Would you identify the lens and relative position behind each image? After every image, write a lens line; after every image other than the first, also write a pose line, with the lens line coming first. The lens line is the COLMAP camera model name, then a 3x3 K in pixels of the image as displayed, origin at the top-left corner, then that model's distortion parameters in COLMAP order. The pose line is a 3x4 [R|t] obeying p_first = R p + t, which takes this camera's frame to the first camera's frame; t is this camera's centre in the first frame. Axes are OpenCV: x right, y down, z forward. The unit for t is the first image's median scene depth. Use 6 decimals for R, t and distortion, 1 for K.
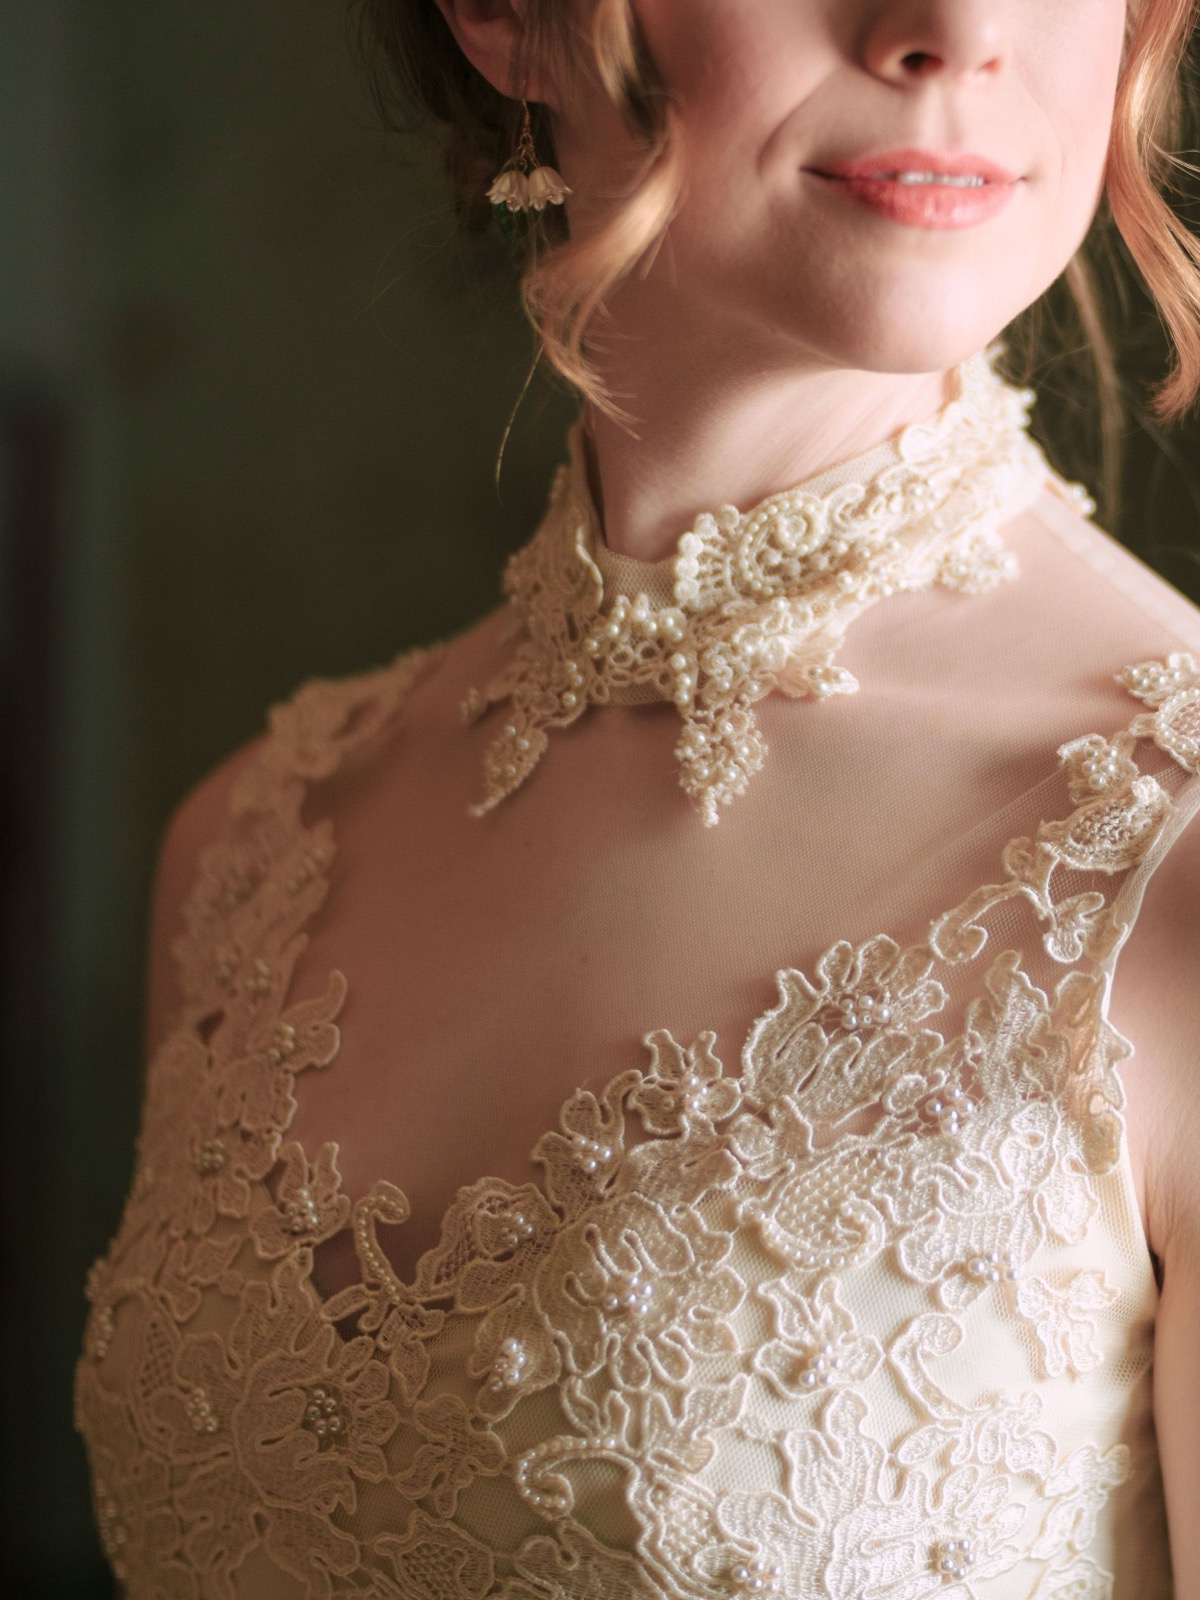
lens RADIAL K [[2155.5, 0, 446.5], [0, 2155.5, 800.9], [0, 0, 1]] dist [-0.332819, 1.562647]
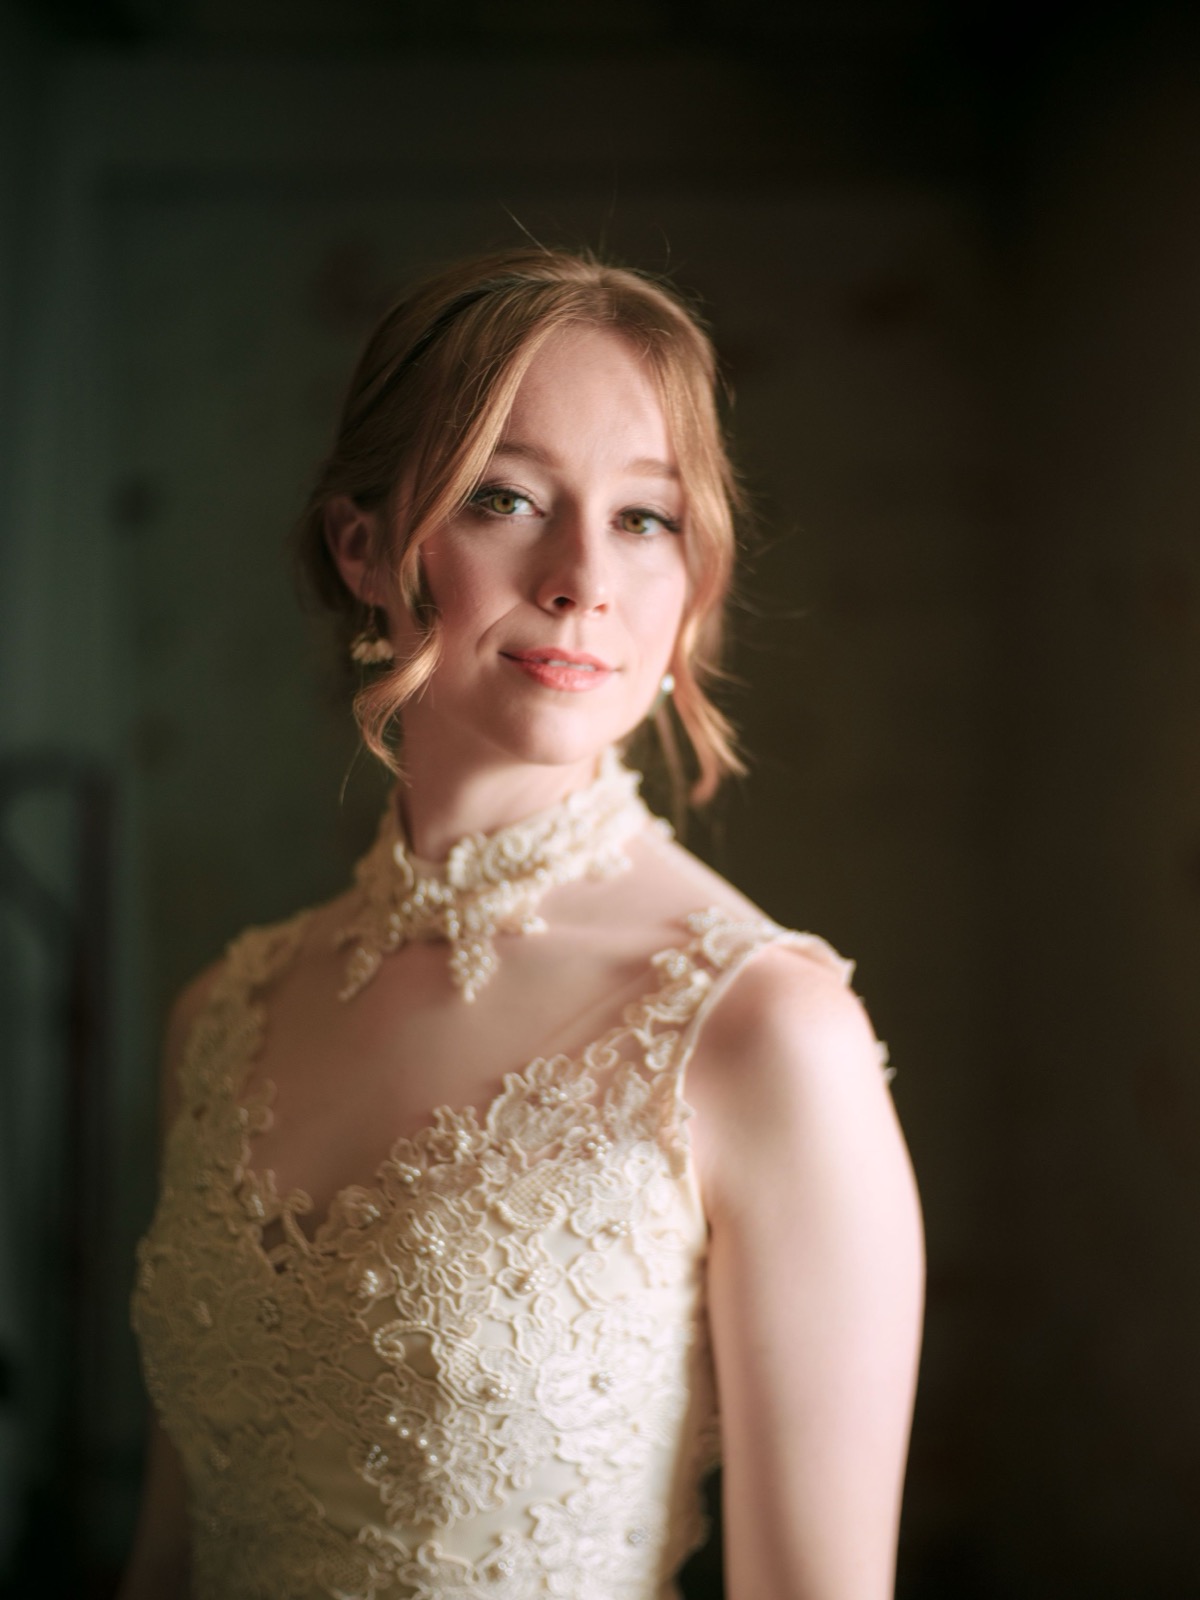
lens RADIAL K [[2155.5, 0, 446.5], [0, 2155.5, 800.9], [0, 0, 1]] dist [-0.332819, 1.562647]
pose [[0.994591, -0.001857, 0.103856, -0.094867], [0.017594, 0.988406, -0.150810, 0.126463], [-0.102372, 0.151821, 0.983092, -0.910578]]
